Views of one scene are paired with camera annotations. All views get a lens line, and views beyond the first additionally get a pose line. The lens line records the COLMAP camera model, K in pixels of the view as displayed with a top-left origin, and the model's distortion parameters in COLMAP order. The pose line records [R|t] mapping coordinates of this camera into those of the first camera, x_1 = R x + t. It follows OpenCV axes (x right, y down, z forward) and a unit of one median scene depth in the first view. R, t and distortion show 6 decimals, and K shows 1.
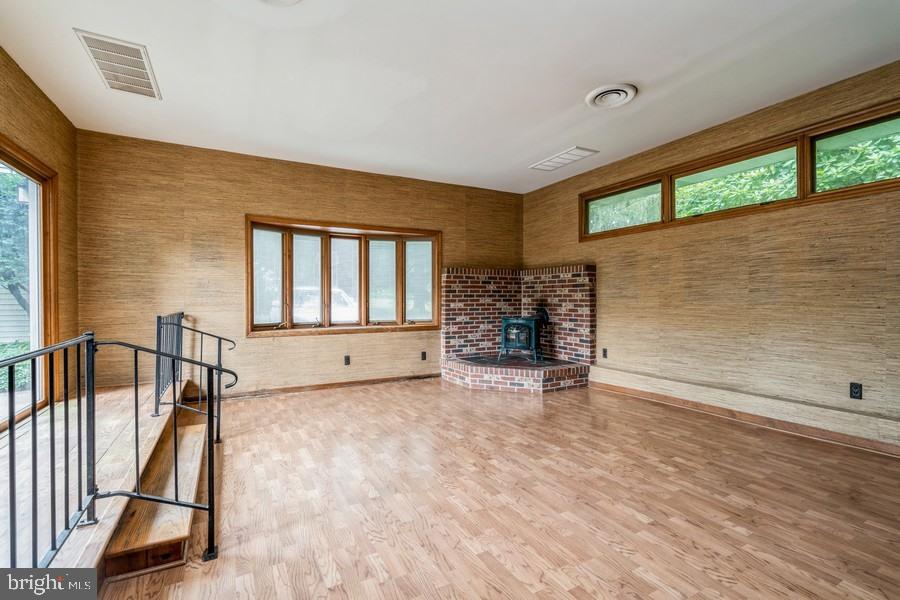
lens RADIAL K [[410.6, 0, 448.9], [0, 410.6, 299.9], [0, 0, 1]] dist [-0.000243, -0.001056]
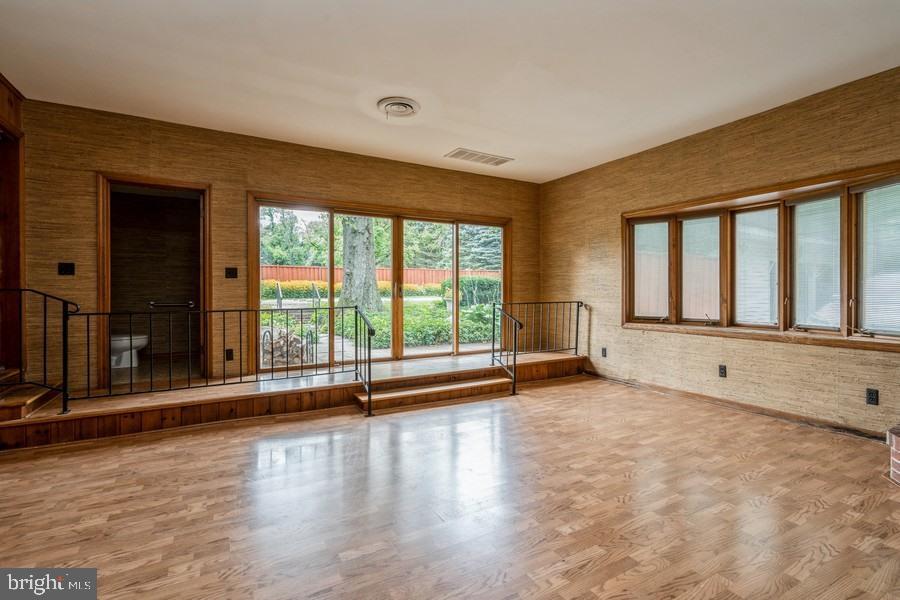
lens RADIAL K [[410.6, 0, 448.7], [0, 410.6, 293.5], [0, 0, 1]] dist [-0.000243, -0.001056]
pose [[0.028727, 0.007987, -0.999555, 0.594113], [-0.004026, 0.999961, 0.007874, -0.004631], [0.999579, 0.003798, 0.028758, 0.533219]]
